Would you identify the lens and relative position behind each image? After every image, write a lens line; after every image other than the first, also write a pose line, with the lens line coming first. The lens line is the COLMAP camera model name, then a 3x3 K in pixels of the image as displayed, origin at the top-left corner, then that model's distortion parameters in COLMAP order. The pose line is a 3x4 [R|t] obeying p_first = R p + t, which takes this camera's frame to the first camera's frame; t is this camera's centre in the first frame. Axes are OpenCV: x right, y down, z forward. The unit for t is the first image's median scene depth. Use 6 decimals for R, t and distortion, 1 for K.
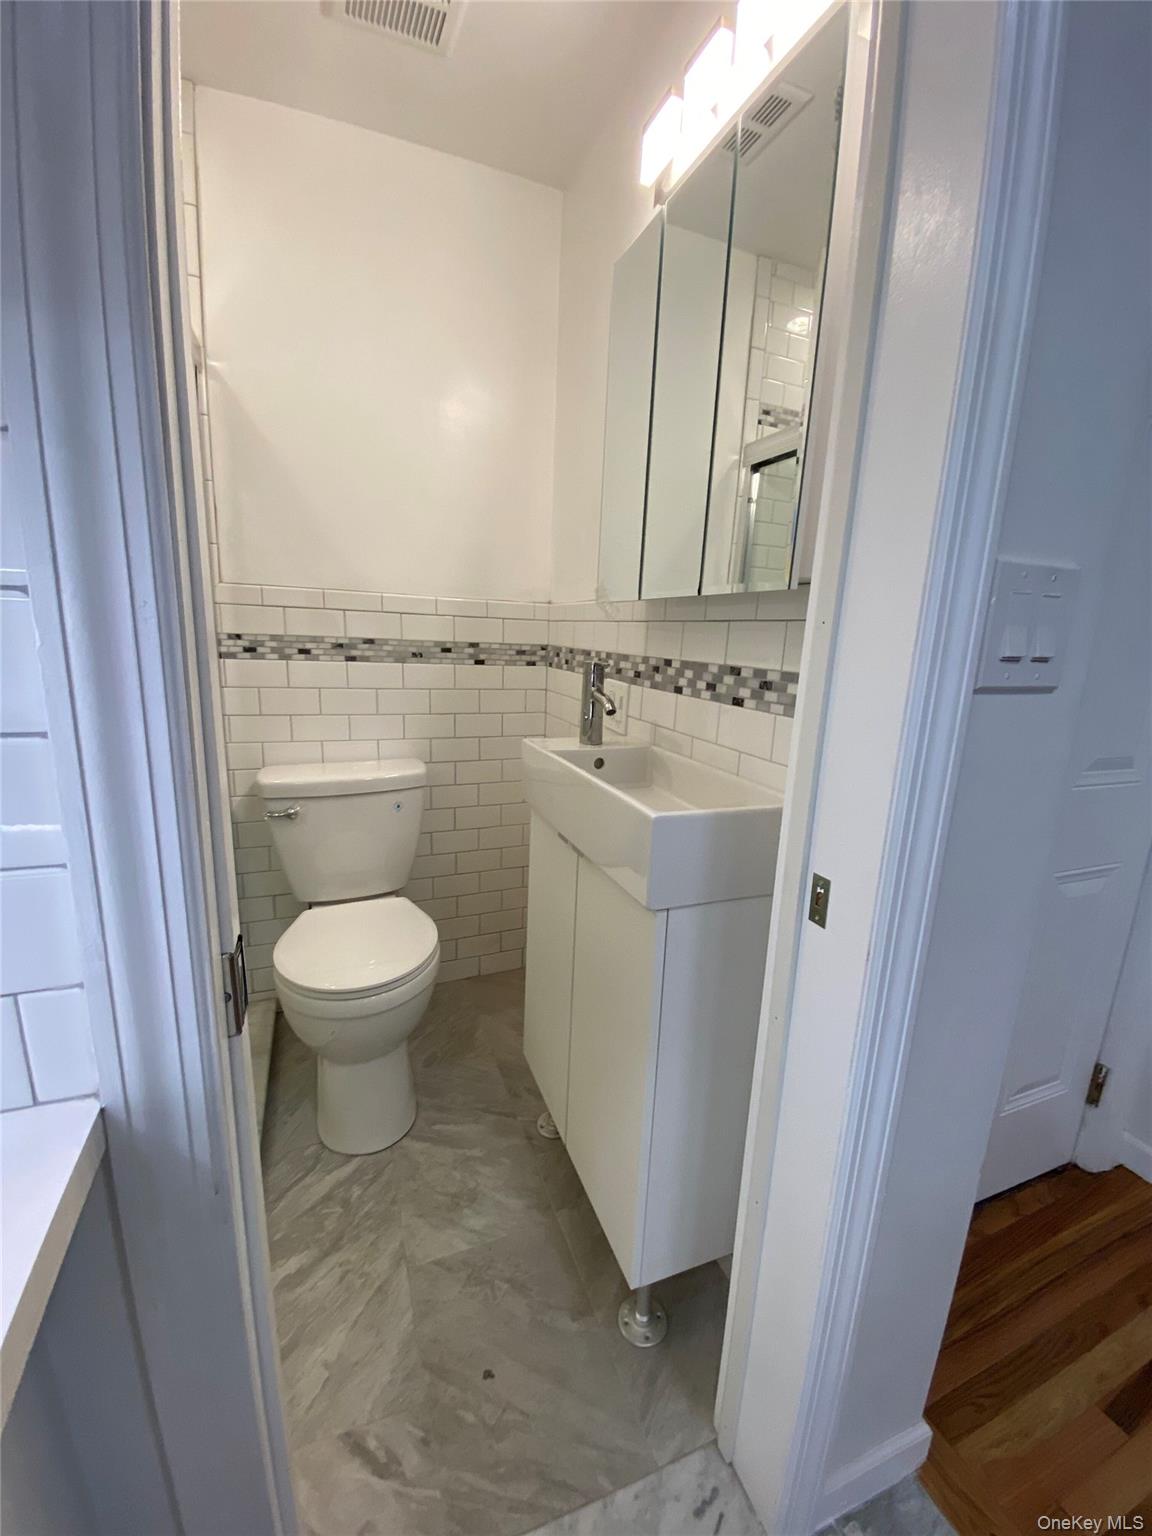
lens RADIAL K [[624.0, 0, 590.4], [0, 624.0, 773.7], [0, 0, 1]] dist [0.037171, -0.026889]
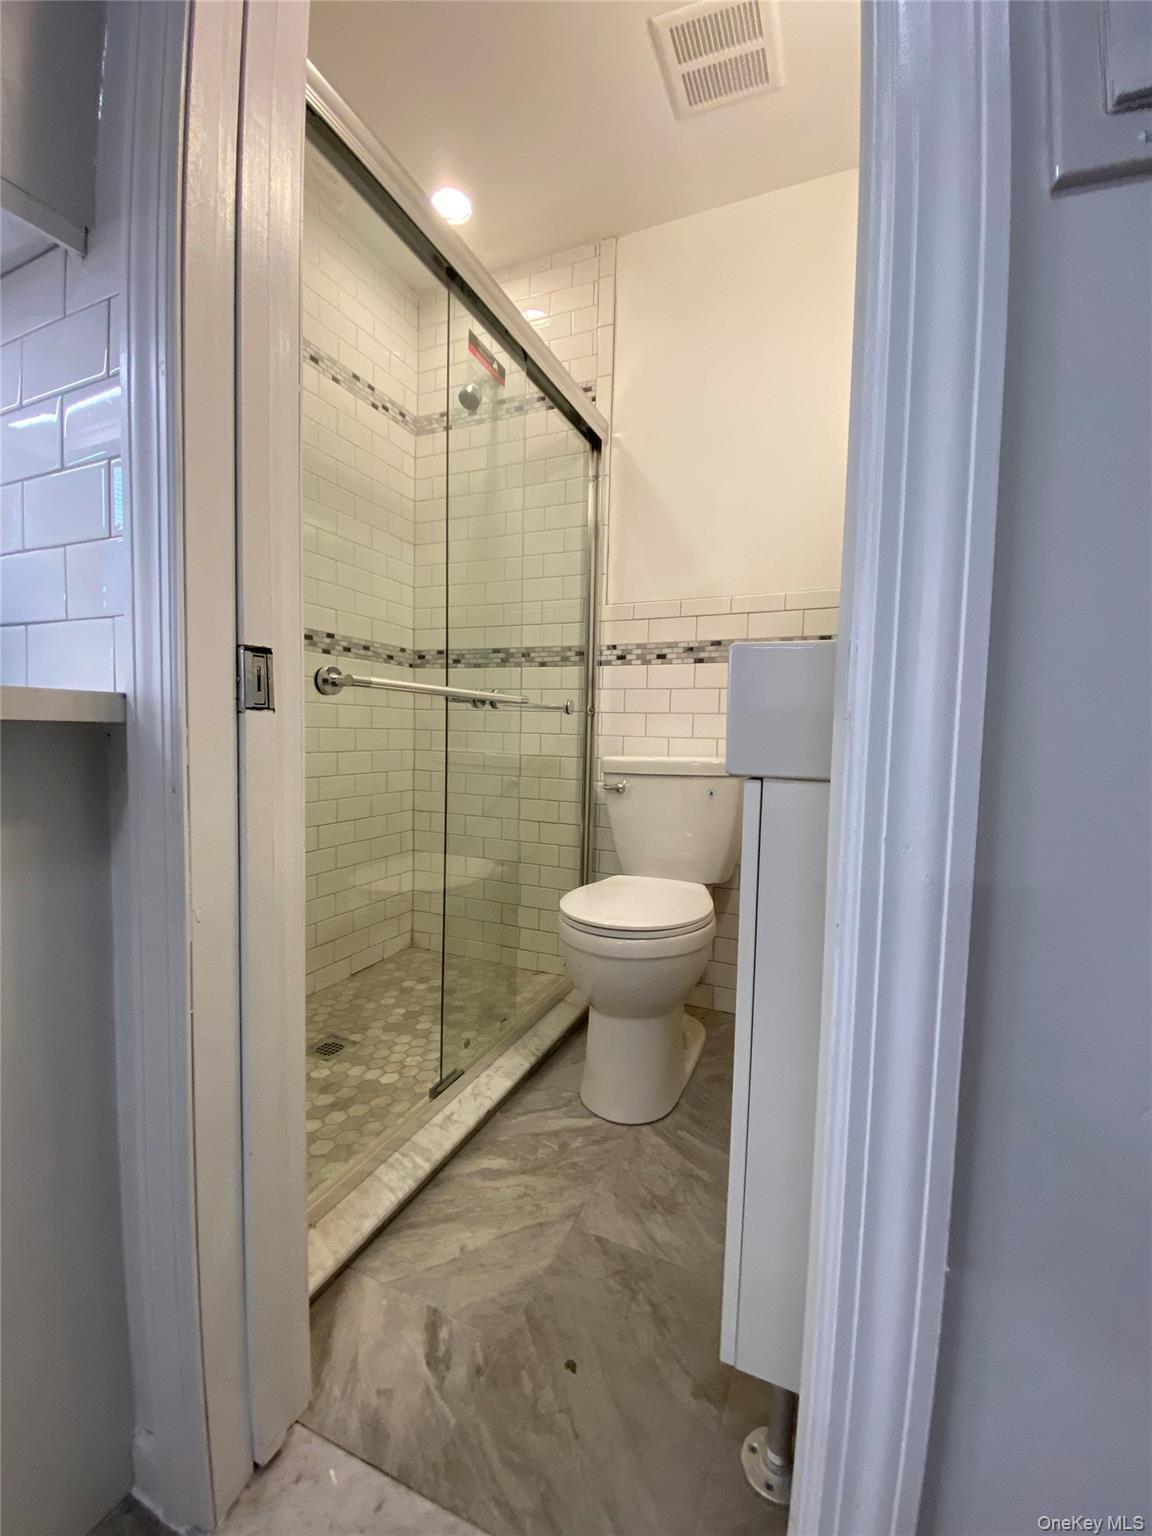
lens RADIAL K [[624.3, 0, 576.0], [0, 624.3, 768.0], [0, 0, 1]] dist [0.035714, -0.027008]
pose [[0.700902, 0.018288, -0.713023, 0.240716], [-0.151638, 0.980639, -0.123908, 0.163984], [0.696952, 0.194969, 0.690105, 0.161752]]
